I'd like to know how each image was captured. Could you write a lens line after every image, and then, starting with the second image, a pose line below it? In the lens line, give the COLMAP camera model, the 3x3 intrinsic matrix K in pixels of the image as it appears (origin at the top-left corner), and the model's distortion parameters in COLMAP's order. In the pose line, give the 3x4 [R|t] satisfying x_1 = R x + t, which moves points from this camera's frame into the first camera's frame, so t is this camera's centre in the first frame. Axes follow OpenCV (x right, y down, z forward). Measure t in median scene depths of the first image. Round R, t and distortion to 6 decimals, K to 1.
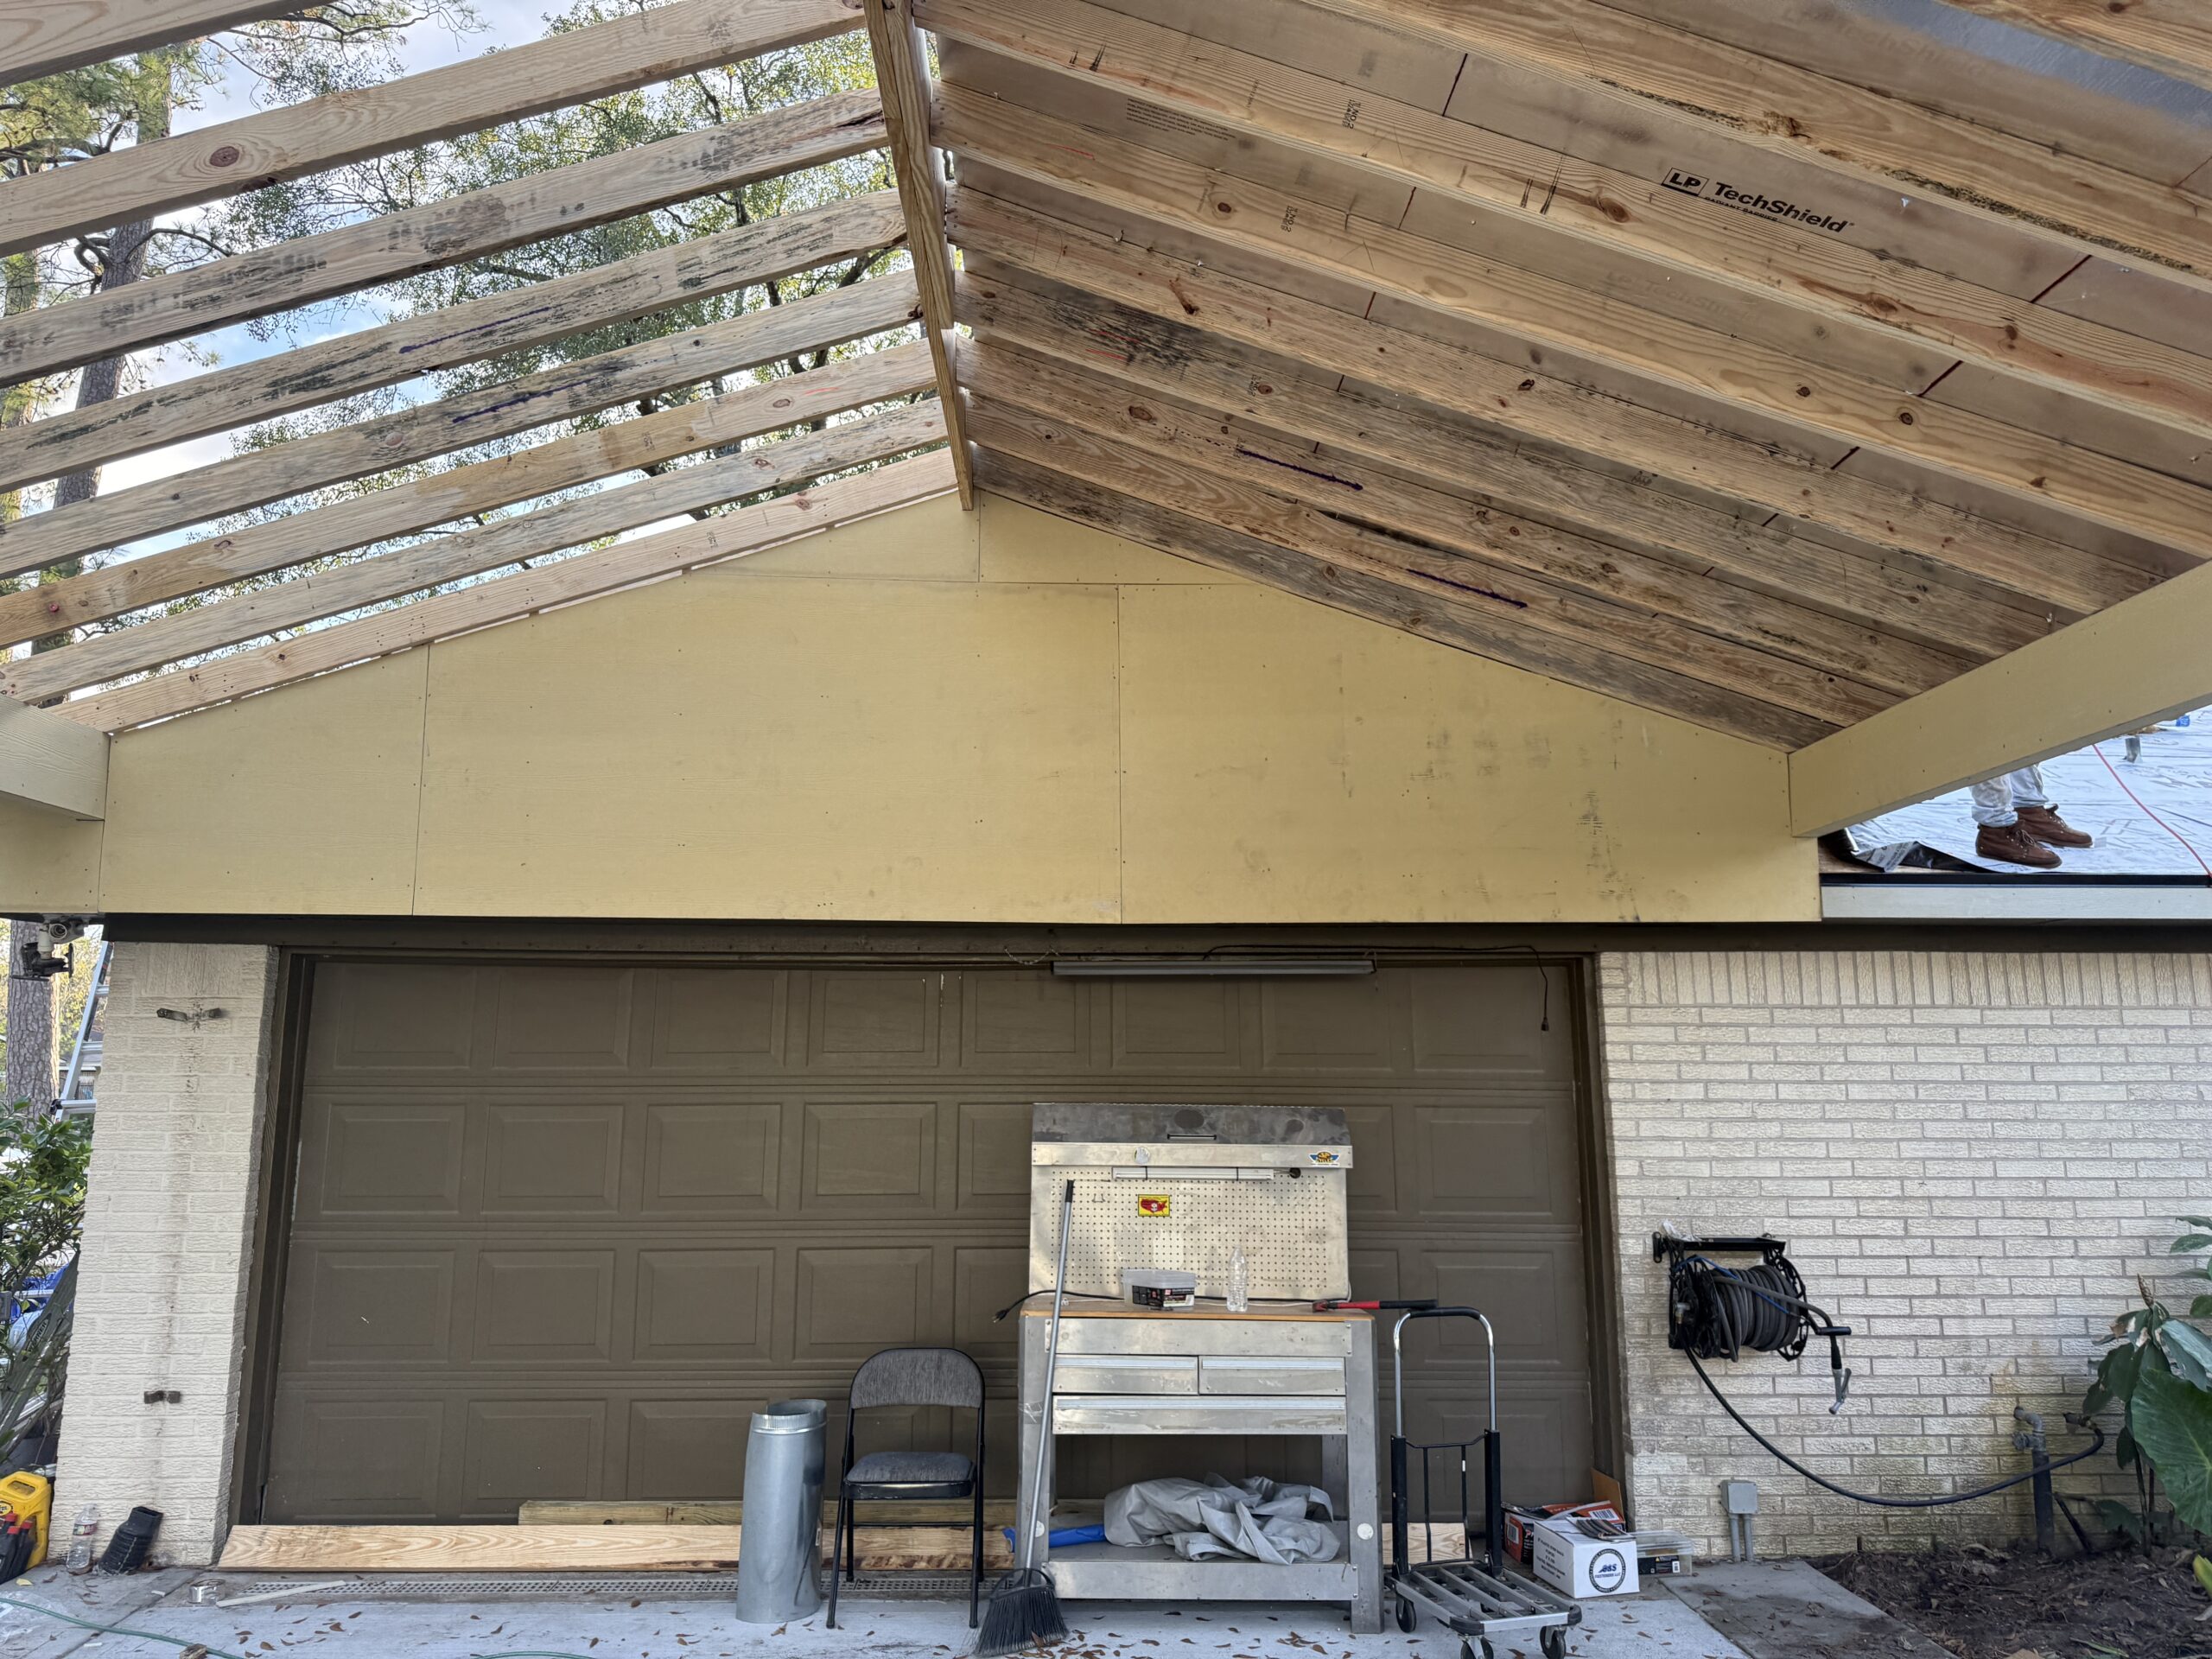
lens RADIAL K [[1552.9, 0, 1090.1], [0, 1552.9, 804.3], [0, 0, 1]] dist [0.050662, -0.055106]
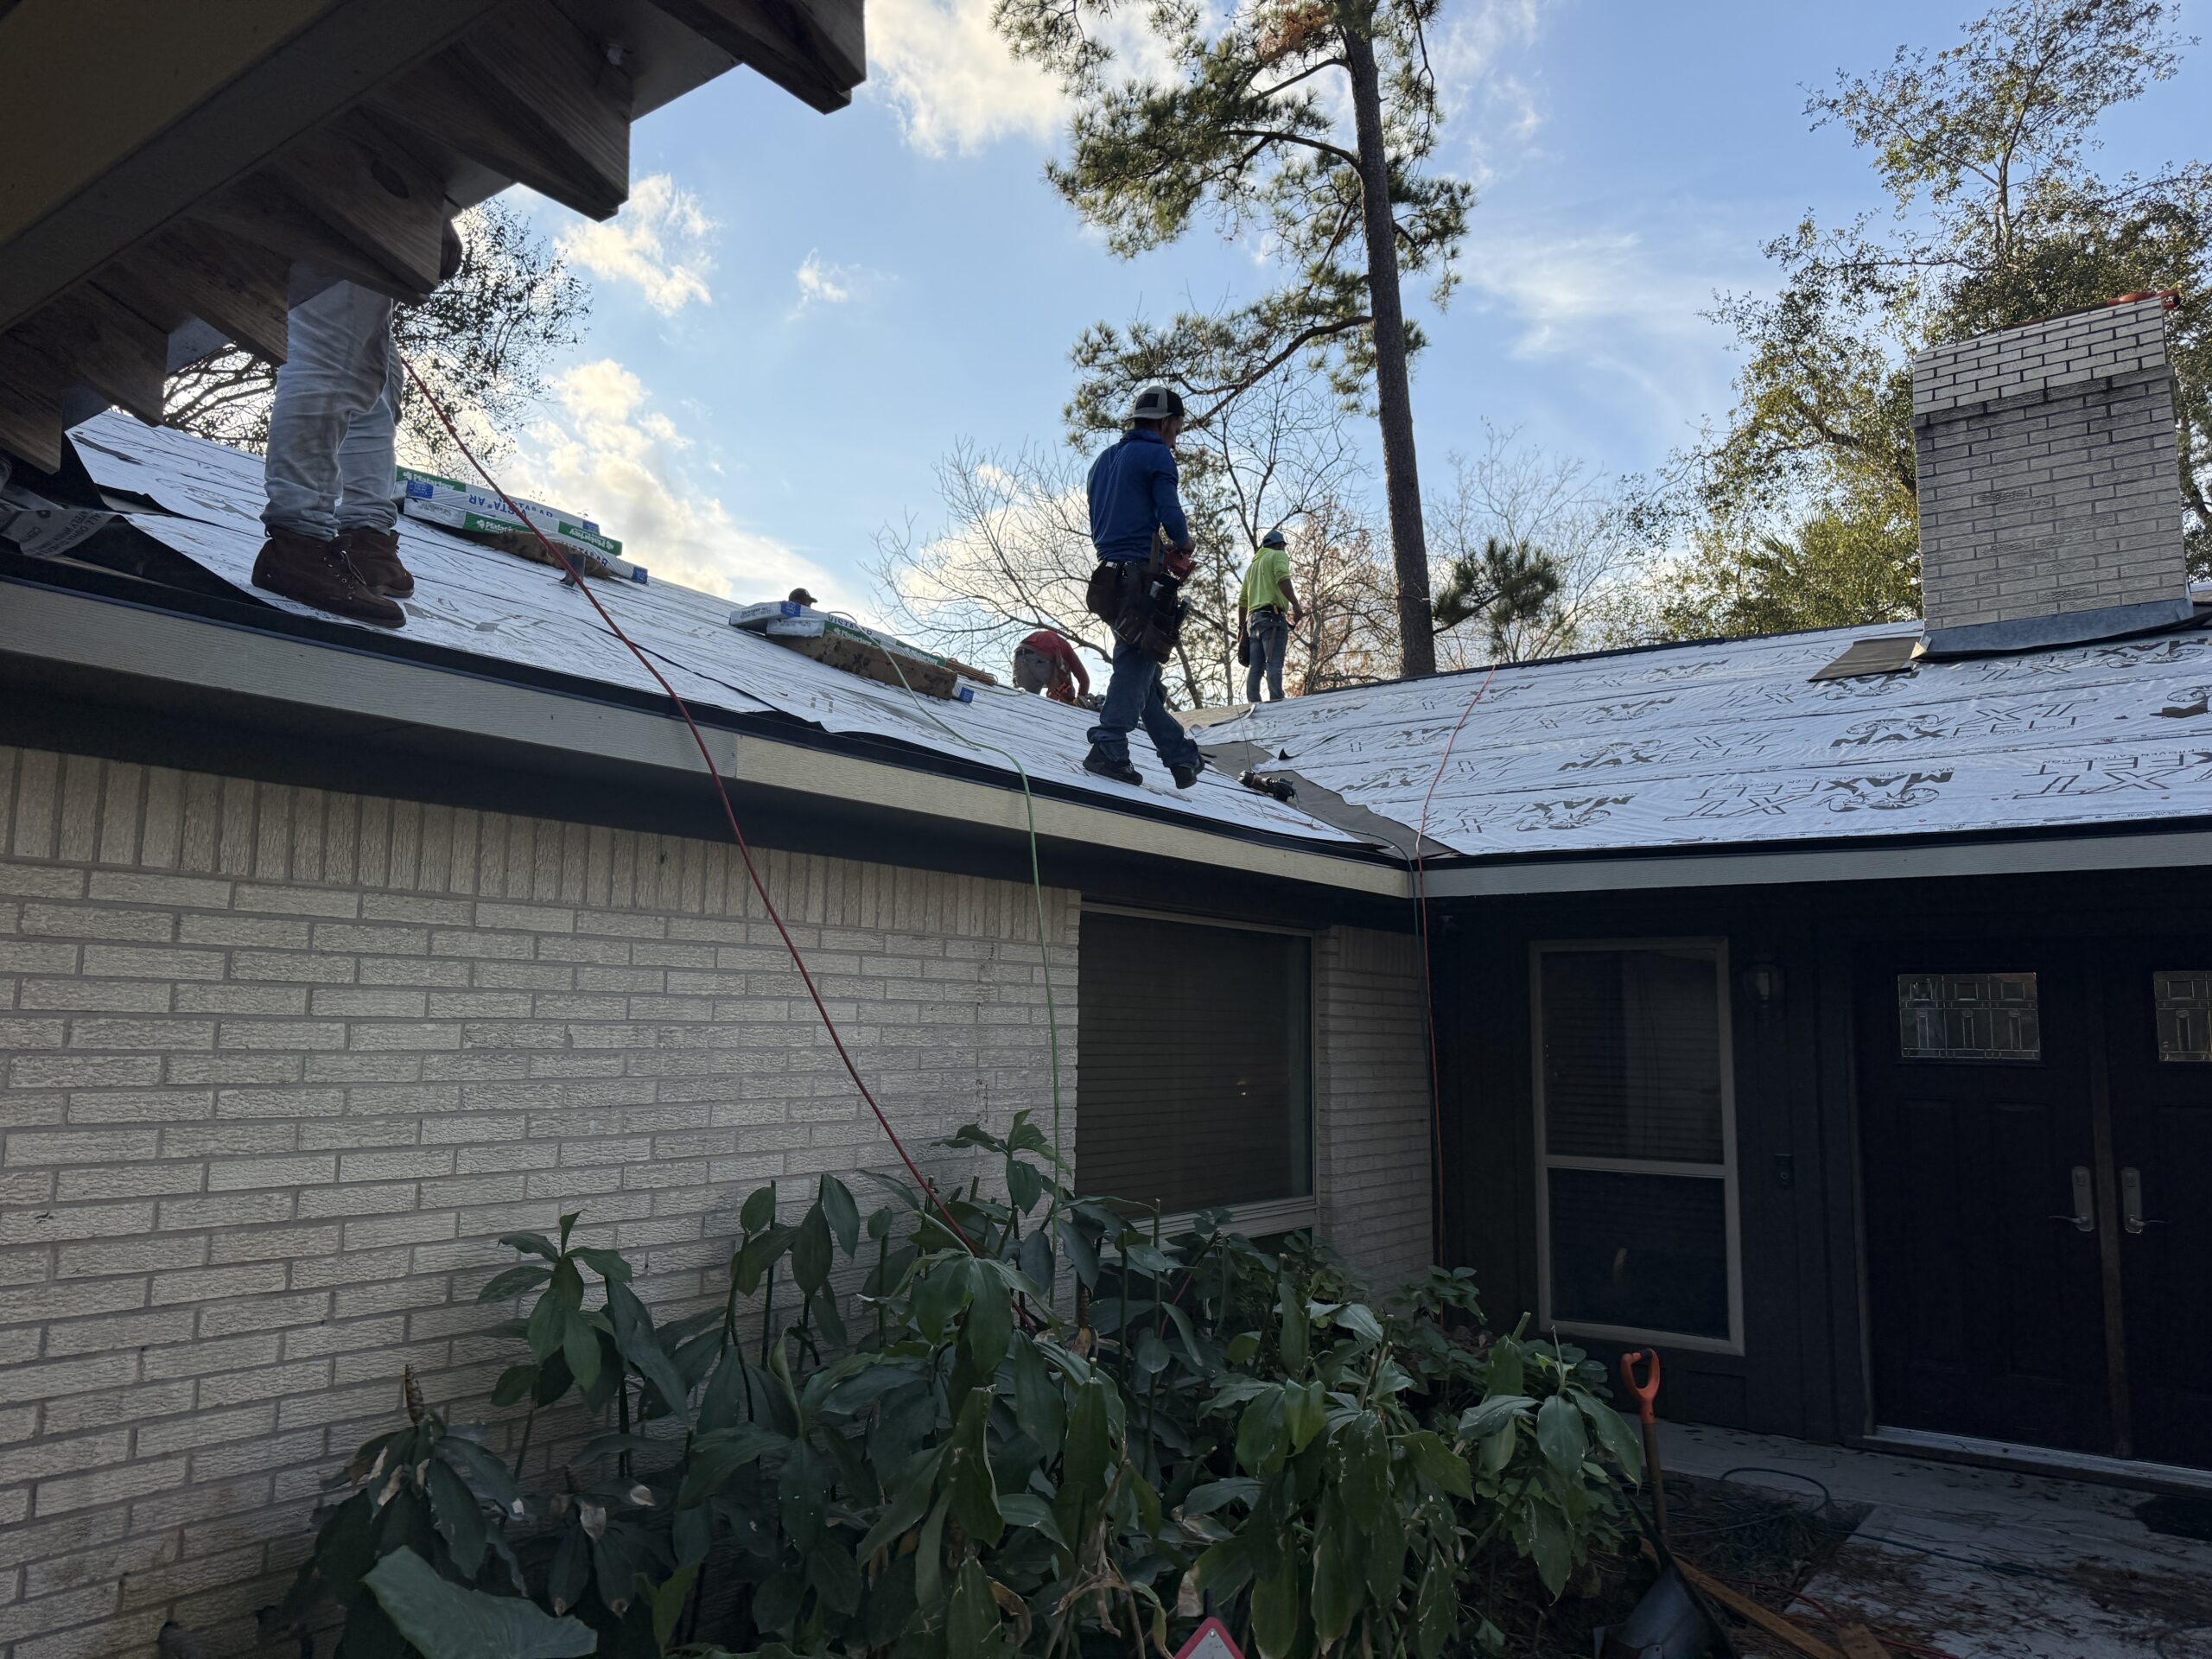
lens RADIAL K [[1552.9, 0, 1110.6], [0, 1552.9, 859.4], [0, 0, 1]] dist [0.050662, -0.055106]
pose [[0.607145, 0.094937, 0.788899, 0.329539], [-0.151124, 0.988511, -0.002652, 0.079812], [-0.780087, -0.117612, 0.614517, 0.441669]]
